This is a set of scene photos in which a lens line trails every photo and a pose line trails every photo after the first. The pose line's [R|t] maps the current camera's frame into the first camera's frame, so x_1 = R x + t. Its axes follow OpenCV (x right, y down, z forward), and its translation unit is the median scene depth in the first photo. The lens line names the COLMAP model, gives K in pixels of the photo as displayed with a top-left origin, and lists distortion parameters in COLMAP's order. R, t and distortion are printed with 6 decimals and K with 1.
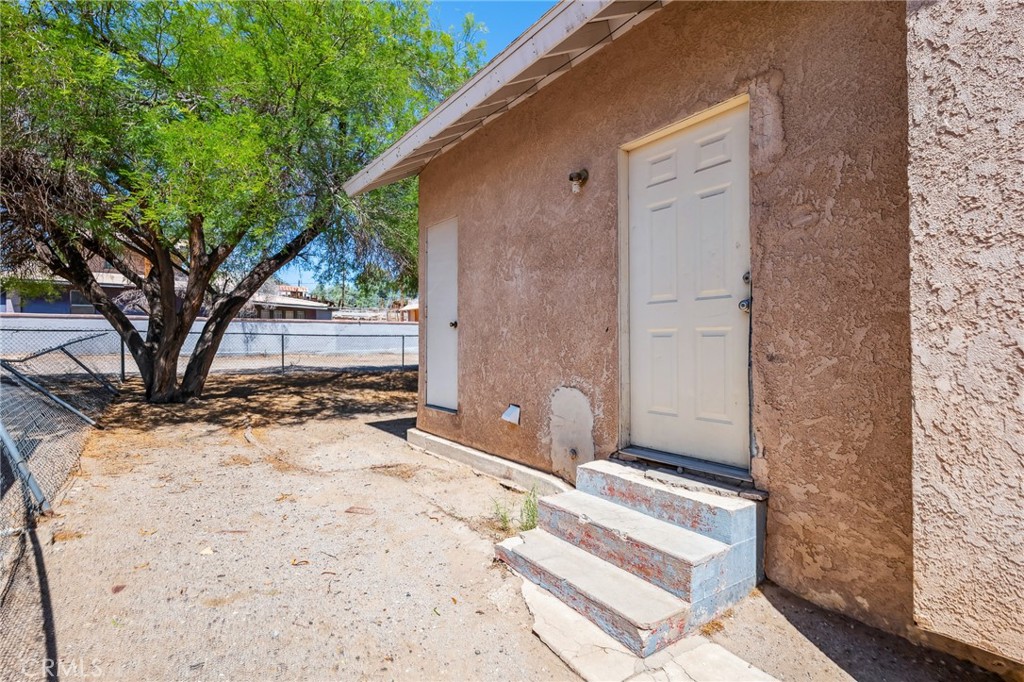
lens RADIAL K [[486.6, 0, 512.2], [0, 486.6, 342.2], [0, 0, 1]] dist [0.007149, -0.001470]
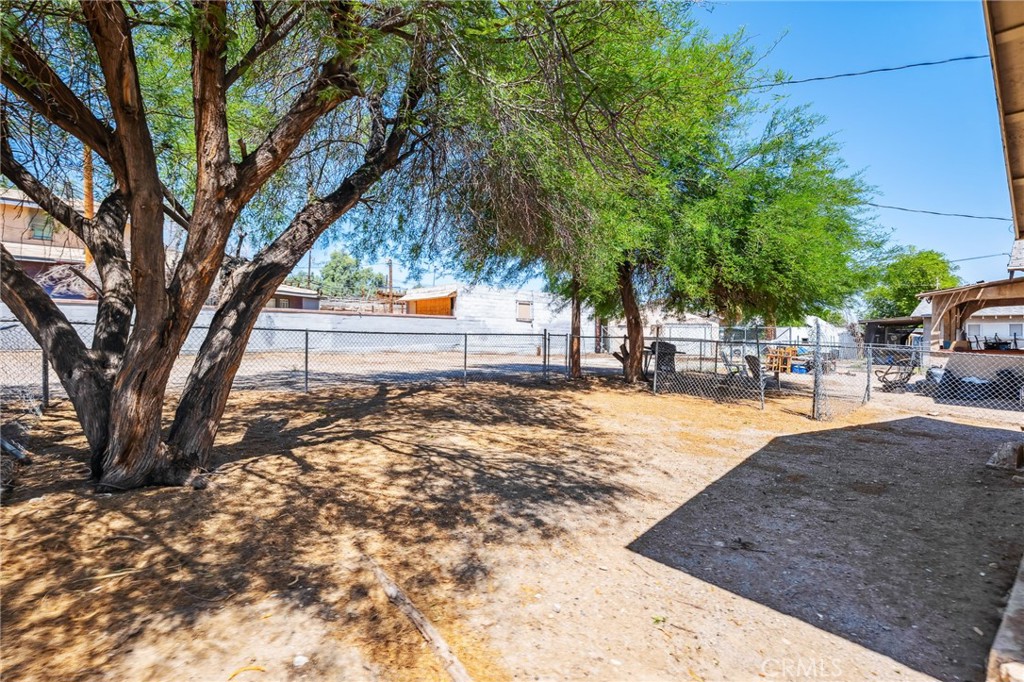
lens RADIAL K [[486.6, 0, 511.5], [0, 486.6, 338.8], [0, 0, 1]] dist [0.007149, -0.001470]
pose [[0.997010, 0.014726, 0.075862, -0.362508], [-0.015071, 0.999879, 0.003974, -0.017393], [-0.075794, -0.005105, 0.997110, 0.474358]]
